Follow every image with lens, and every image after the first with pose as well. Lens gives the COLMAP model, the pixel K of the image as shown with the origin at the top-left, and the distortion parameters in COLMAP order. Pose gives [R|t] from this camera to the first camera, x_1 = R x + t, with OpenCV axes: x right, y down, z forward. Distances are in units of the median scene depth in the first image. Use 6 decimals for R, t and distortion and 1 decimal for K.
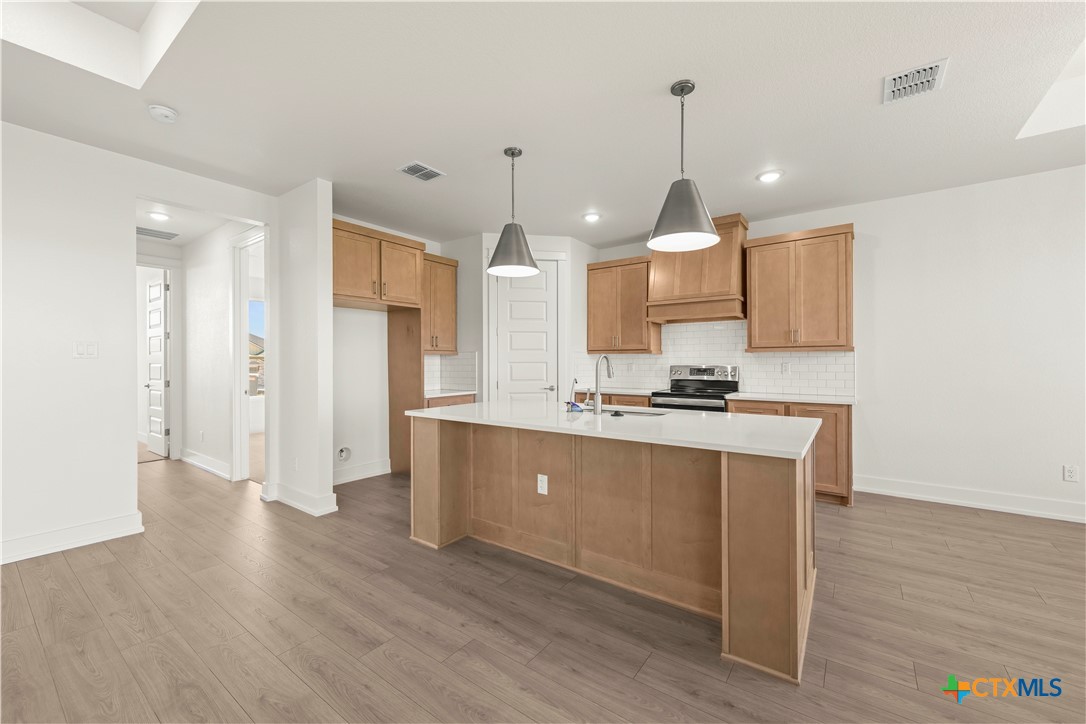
lens RADIAL K [[431.7, 0, 543.3], [0, 431.7, 365.2], [0, 0, 1]] dist [-0.000729, -0.000895]
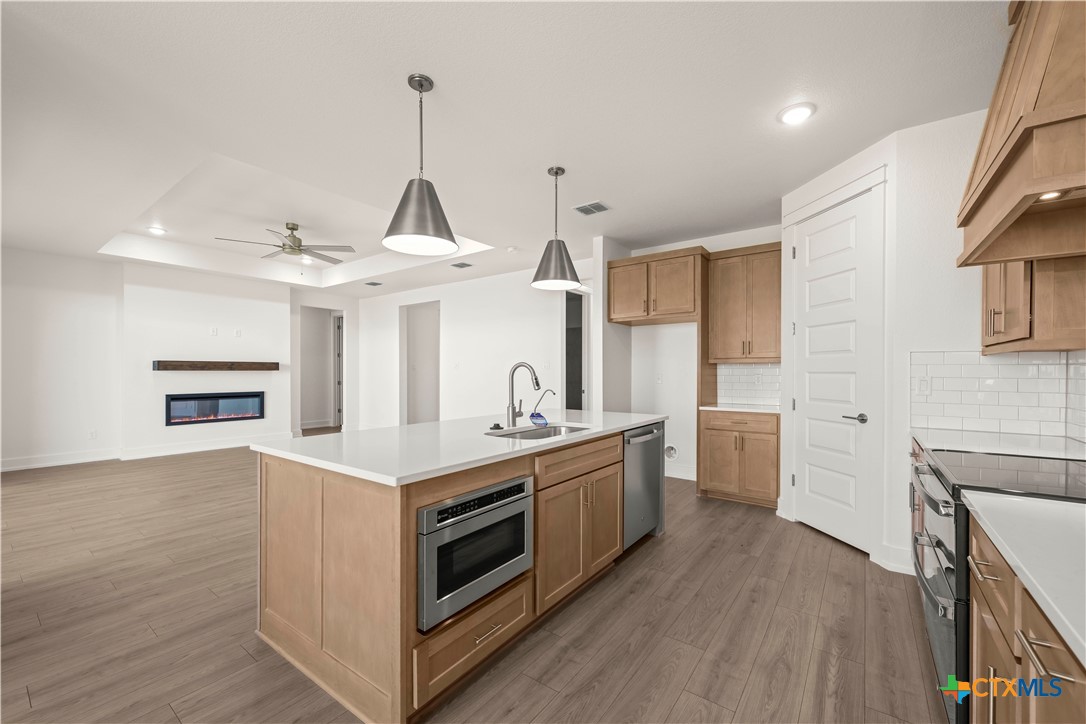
lens RADIAL K [[431.7, 0, 551.4], [0, 431.7, 369.0], [0, 0, 1]] dist [-0.000729, -0.000895]
pose [[0.000721, -0.002944, -0.999995, 0.731148], [-0.009131, 0.999954, -0.002951, -0.006856], [0.999958, 0.009133, 0.000694, 0.733216]]
